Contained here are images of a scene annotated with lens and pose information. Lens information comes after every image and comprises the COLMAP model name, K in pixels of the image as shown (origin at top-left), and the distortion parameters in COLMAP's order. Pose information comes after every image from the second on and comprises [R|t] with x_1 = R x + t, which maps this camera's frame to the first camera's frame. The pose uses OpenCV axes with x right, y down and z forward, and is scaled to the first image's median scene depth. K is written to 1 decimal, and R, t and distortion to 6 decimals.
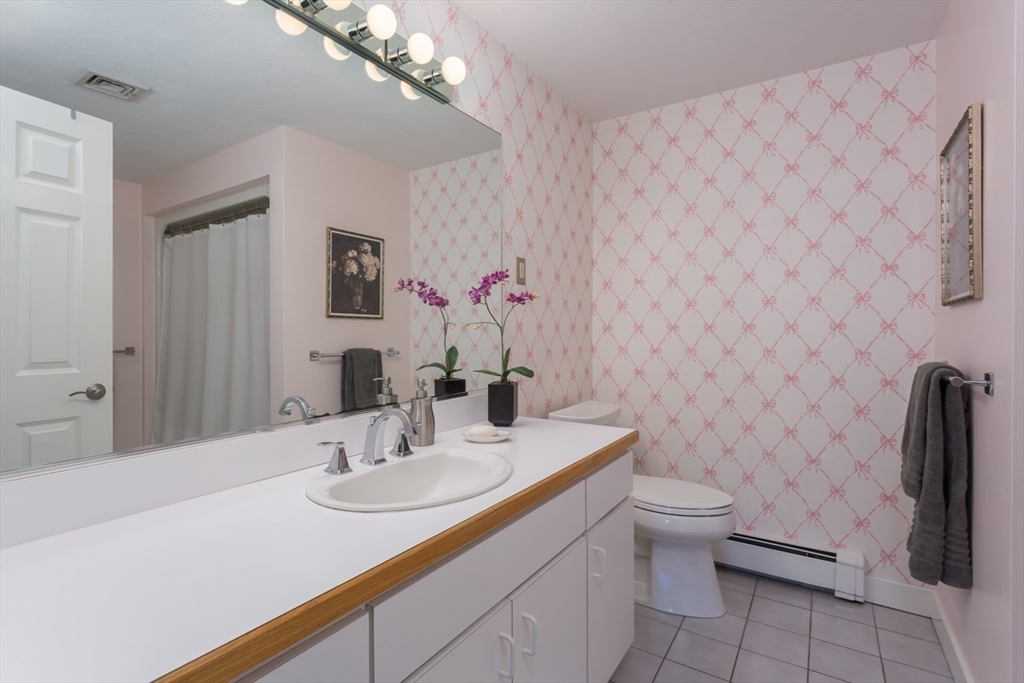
lens RADIAL K [[486.1, 0, 511.2], [0, 486.1, 339.7], [0, 0, 1]] dist [0.001714, 0.000094]
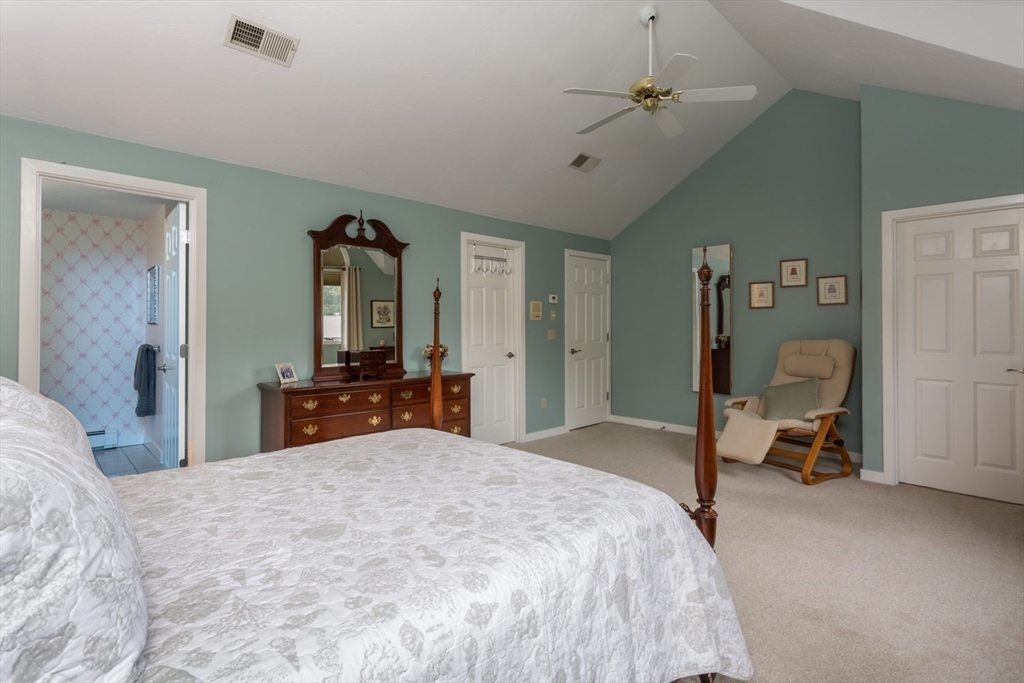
lens RADIAL K [[486.1, 0, 511.1], [0, 486.1, 335.0], [0, 0, 1]] dist [0.001714, 0.000094]
pose [[0.218742, 0.005216, 0.975769, -1.602396], [-0.009846, 0.999947, -0.003138, -0.026706], [-0.975733, -0.008921, 0.218782, -1.901779]]
